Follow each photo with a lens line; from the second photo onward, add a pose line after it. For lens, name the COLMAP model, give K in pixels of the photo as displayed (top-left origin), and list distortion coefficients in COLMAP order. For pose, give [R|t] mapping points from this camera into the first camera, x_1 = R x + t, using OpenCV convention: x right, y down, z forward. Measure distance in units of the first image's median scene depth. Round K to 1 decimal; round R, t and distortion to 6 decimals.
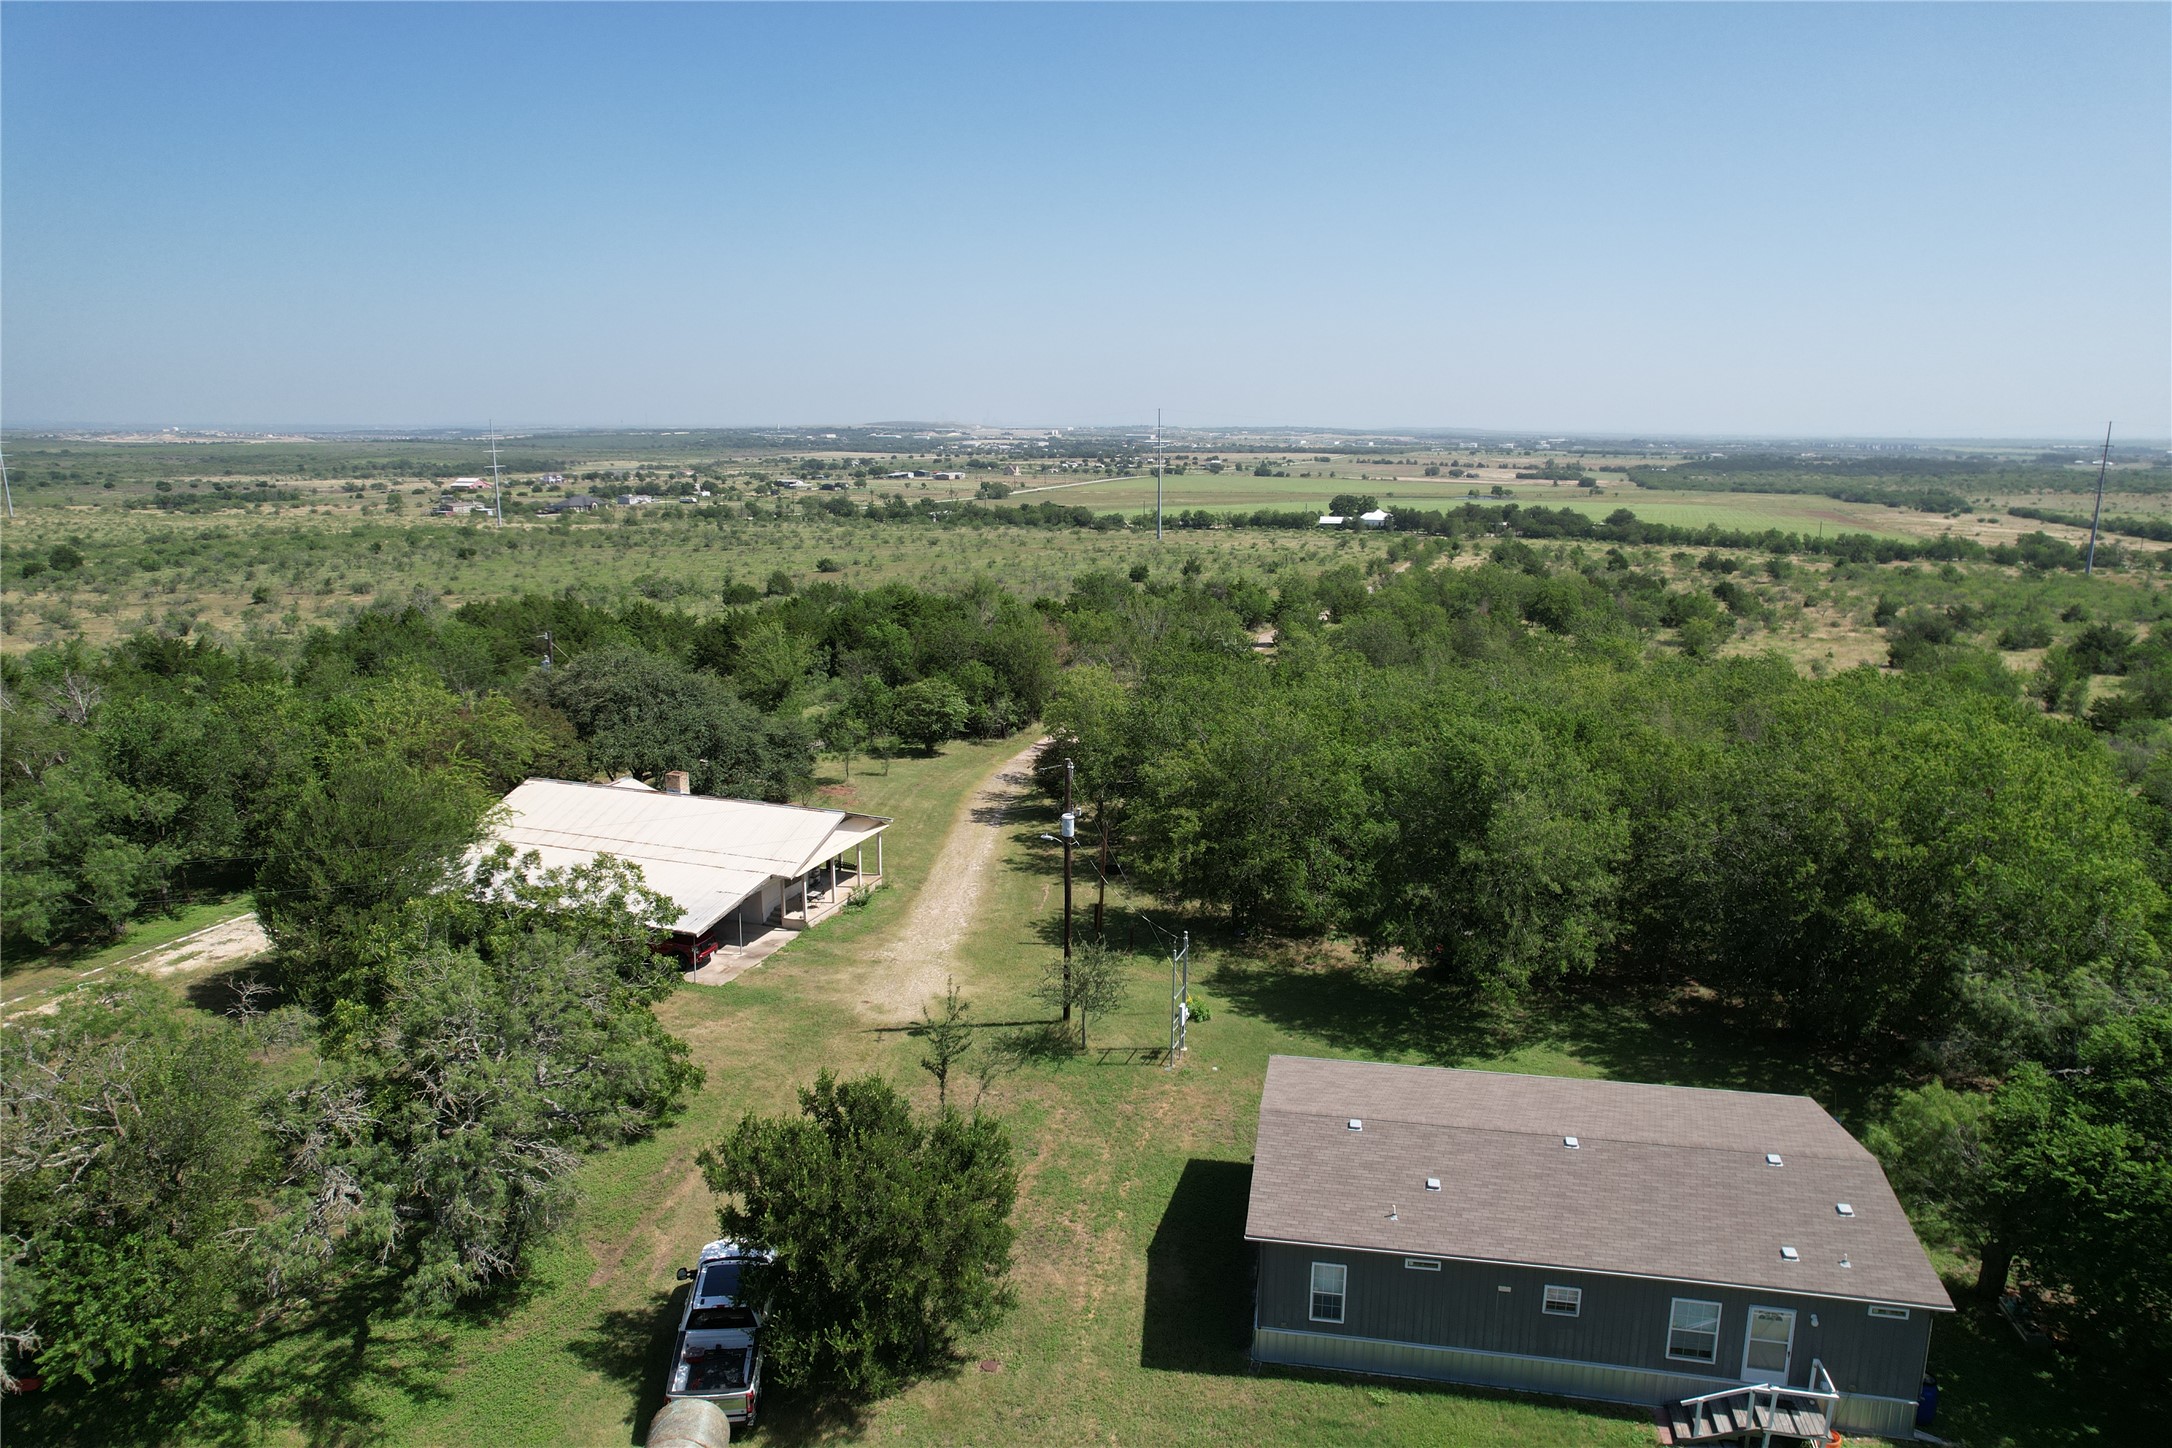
lens RADIAL K [[1376.2, 0, 1098.5], [0, 1376.2, 744.7], [0, 0, 1]] dist [-0.061297, 0.048274]
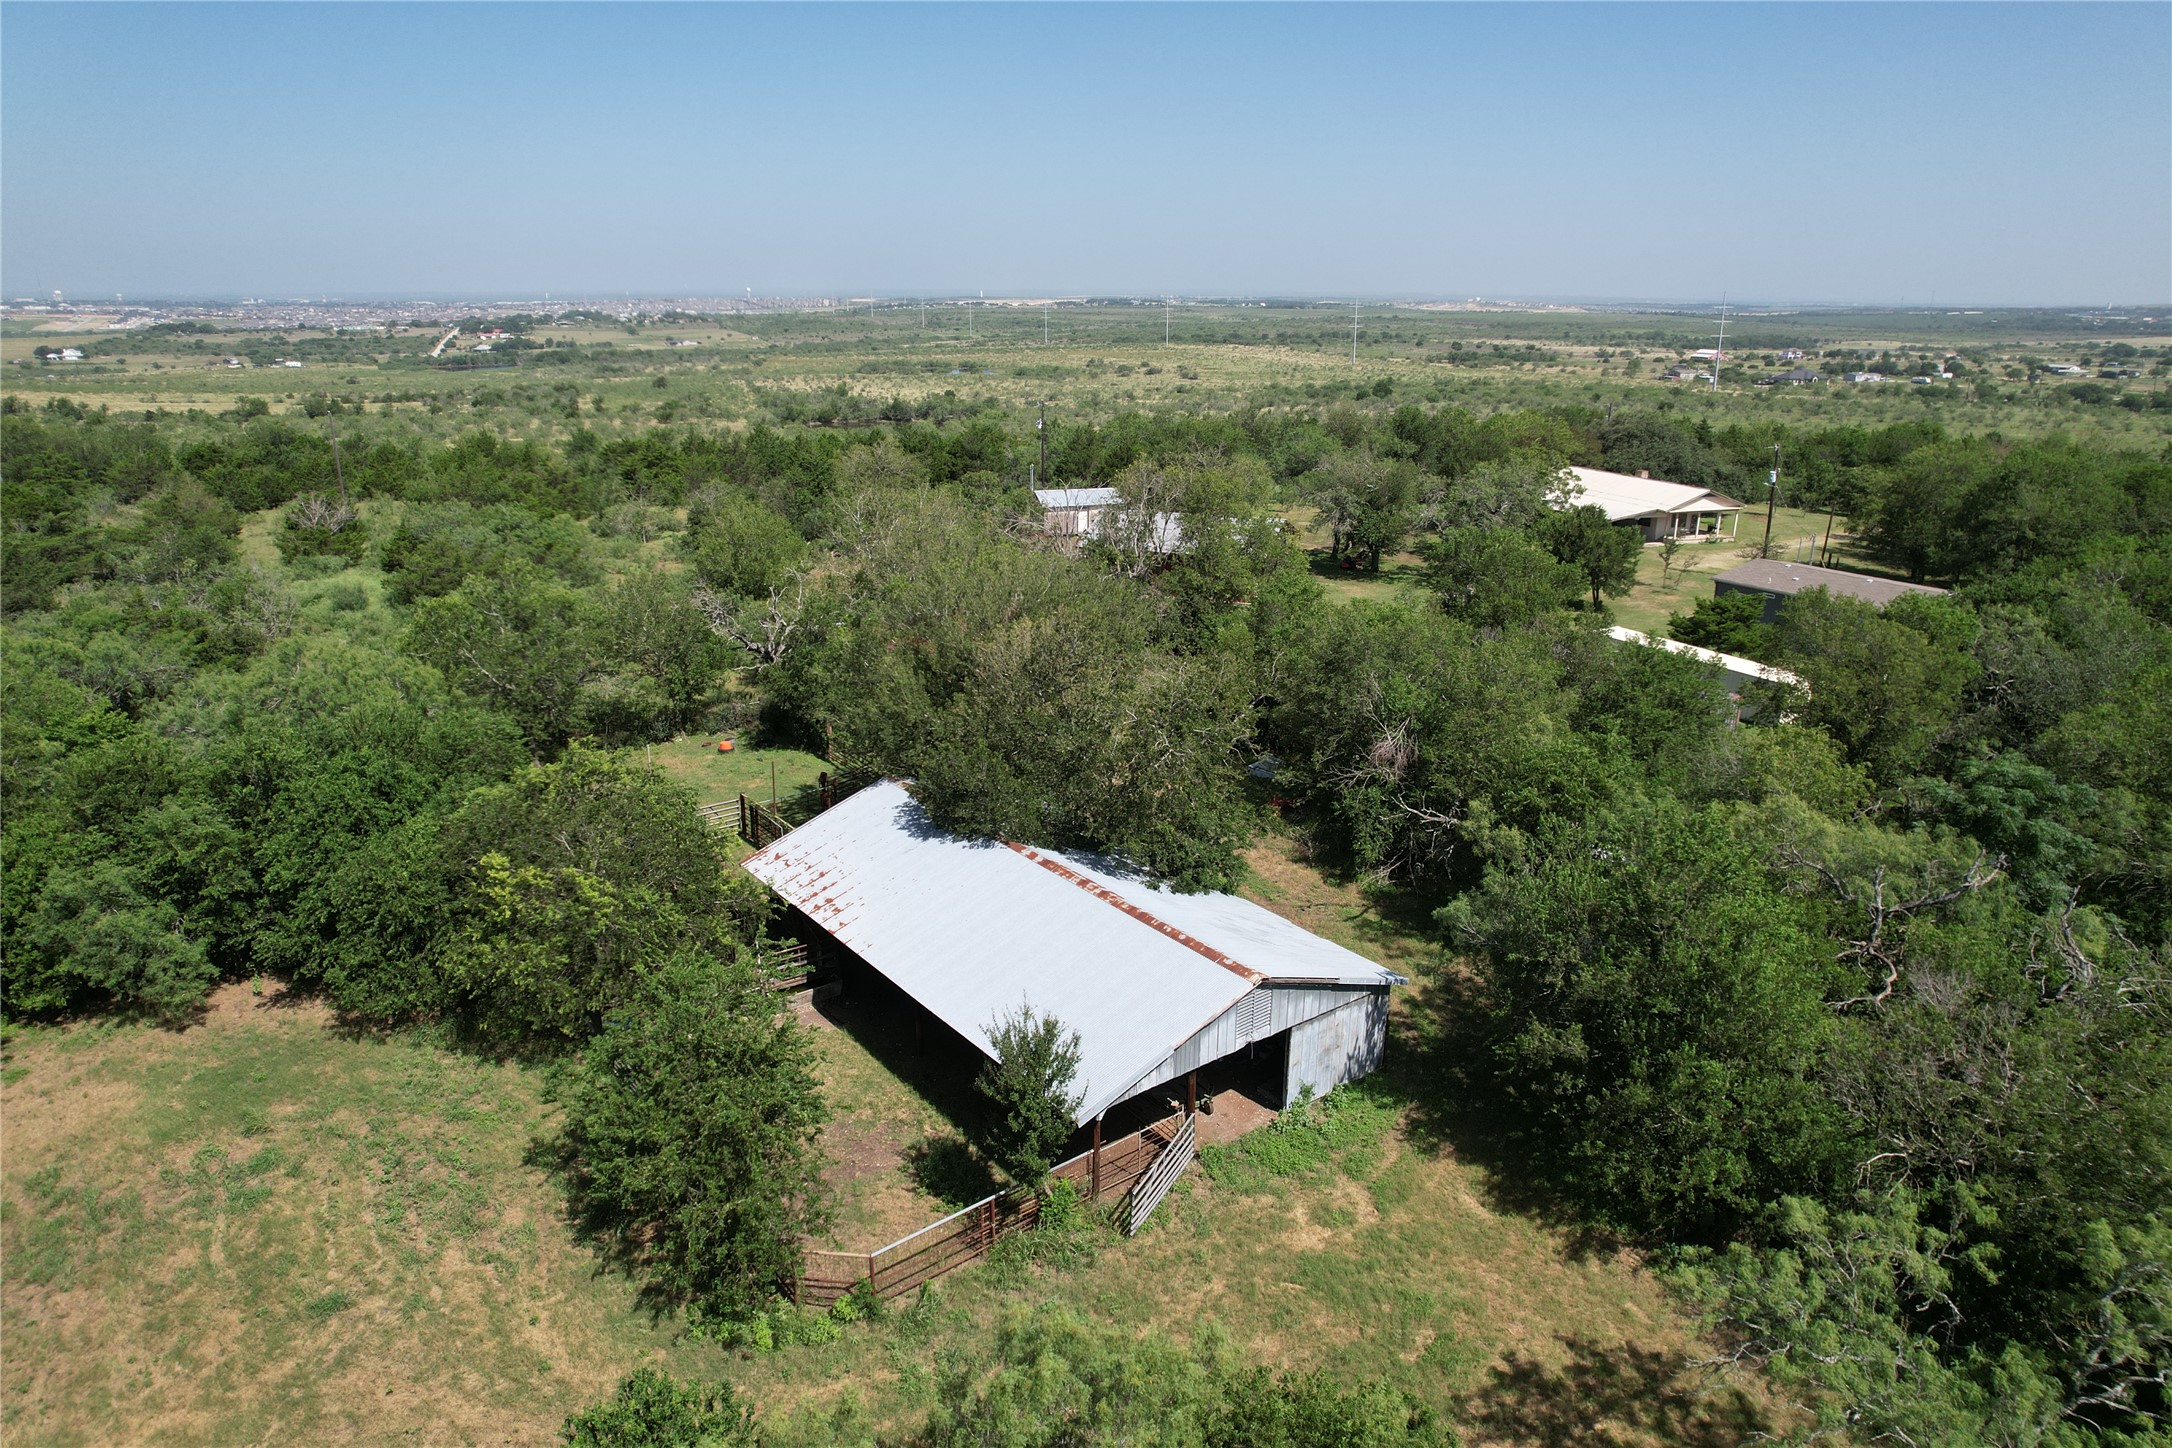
lens RADIAL K [[1376.2, 0, 1084.2], [0, 1376.2, 720.5], [0, 0, 1]] dist [-0.061297, 0.048274]
pose [[0.654779, 0.224021, -0.721858, 0.047333], [-0.173462, 0.974113, 0.144963, 0.016512], [0.735646, 0.030296, 0.676688, -0.063266]]
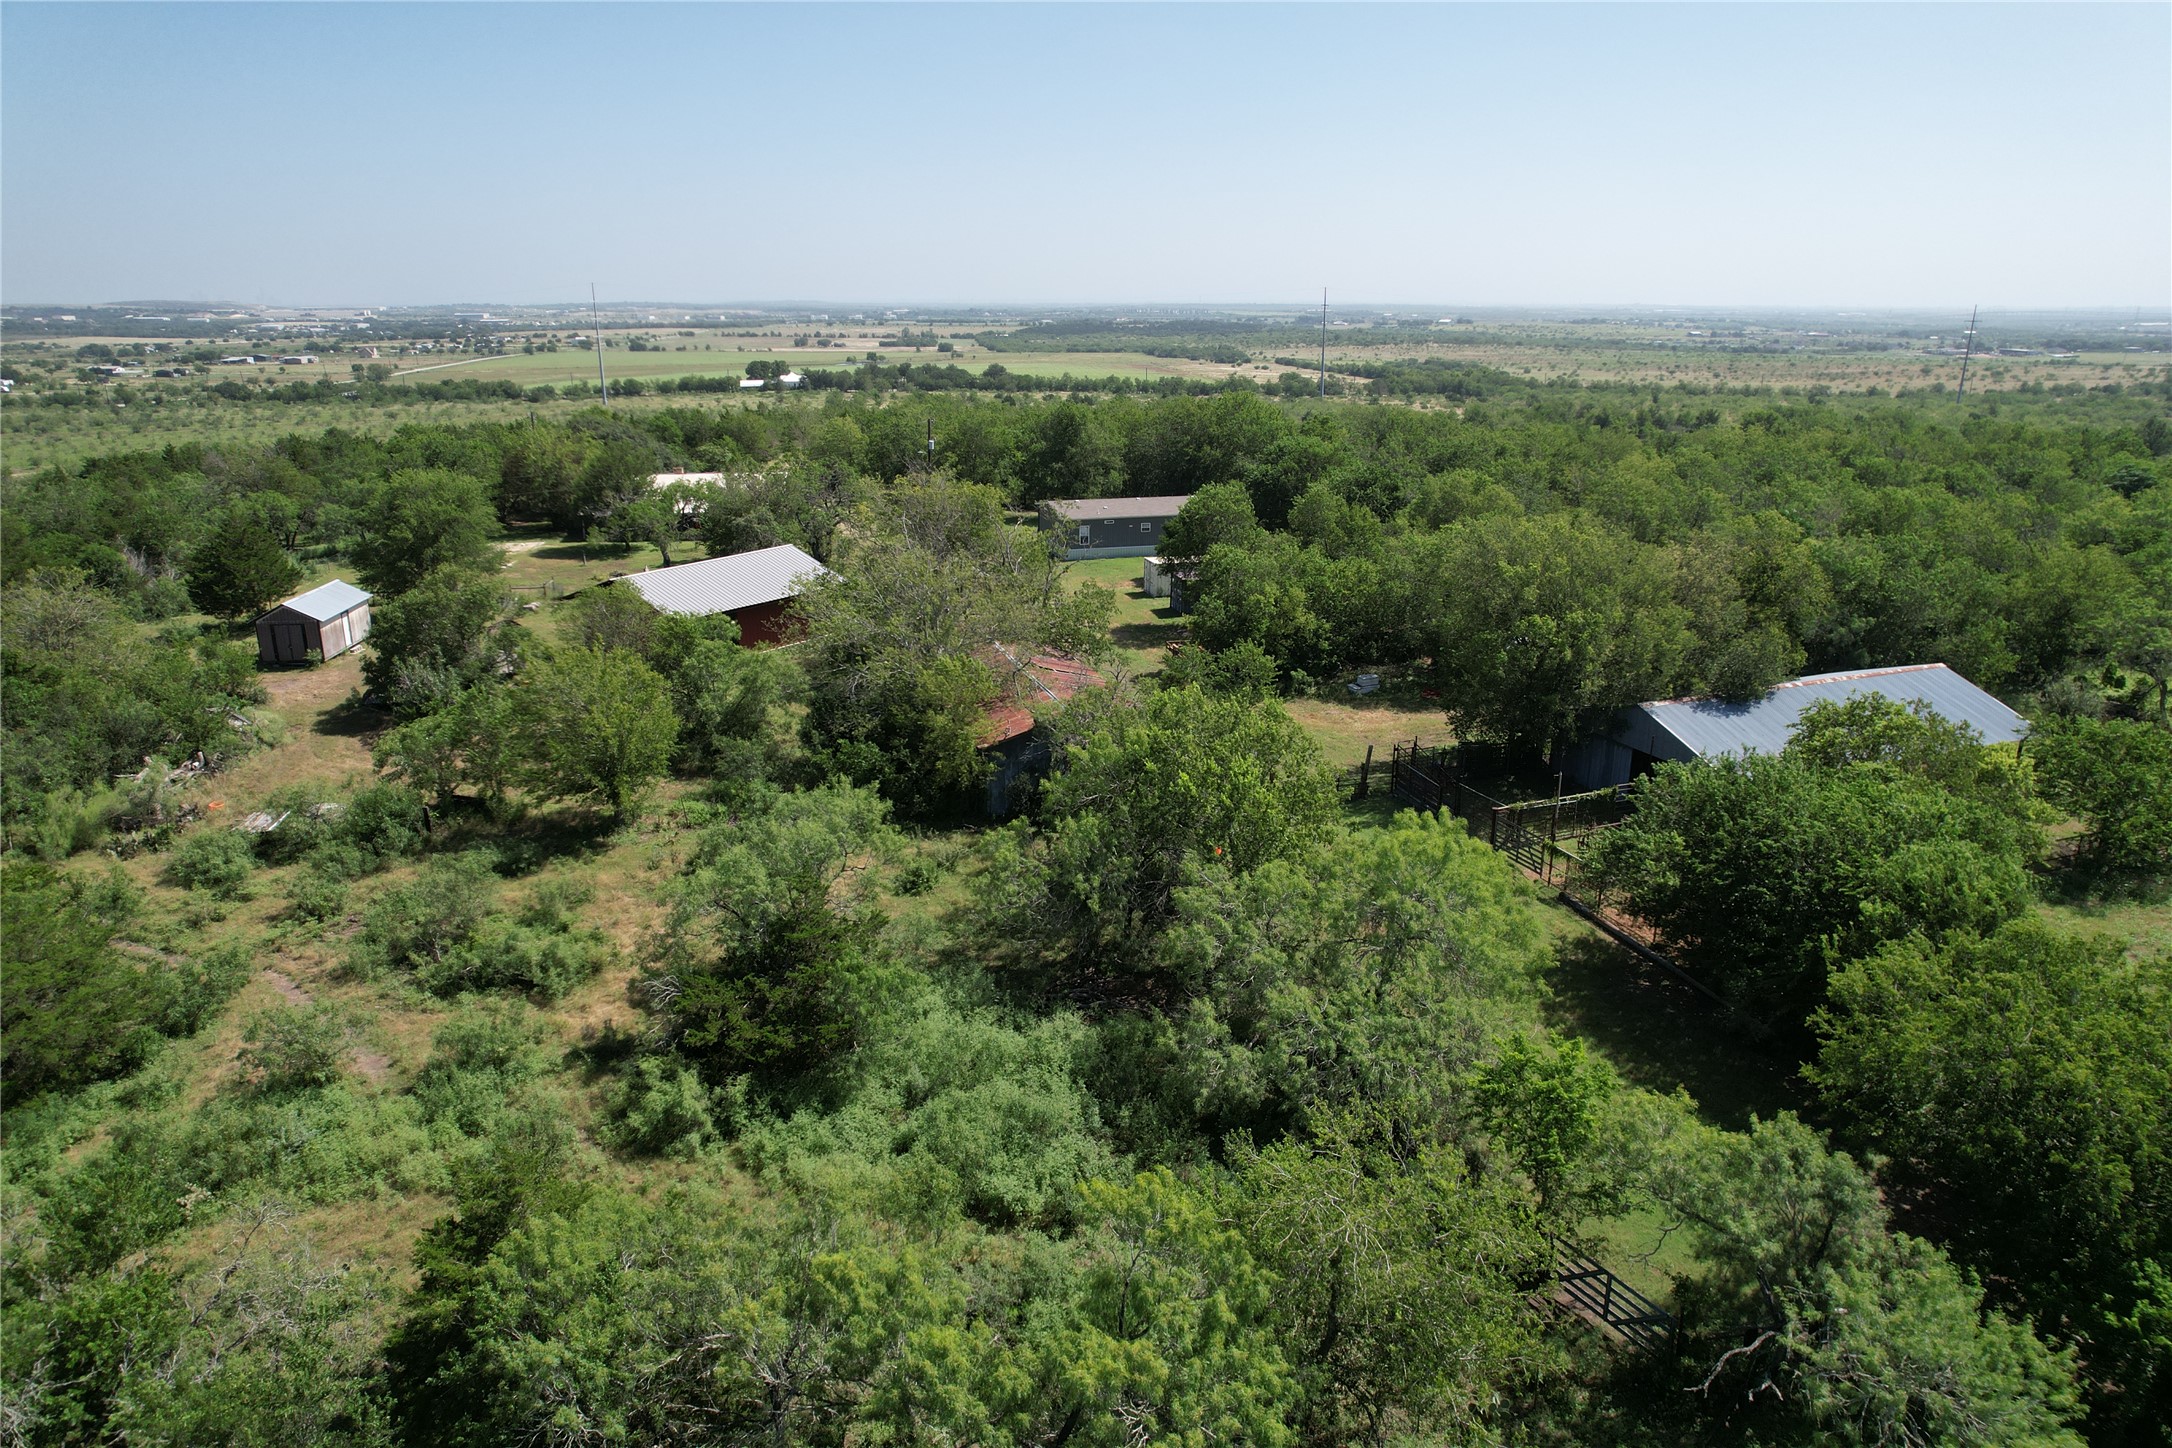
lens RADIAL K [[1376.2, 0, 1090.0], [0, 1376.2, 733.3], [0, 0, 1]] dist [-0.061297, 0.048274]
pose [[0.899427, -0.135817, 0.415433, -0.050738], [0.102614, 0.989545, 0.101347, 0.020481], [-0.424854, -0.048525, 0.903960, -0.083407]]
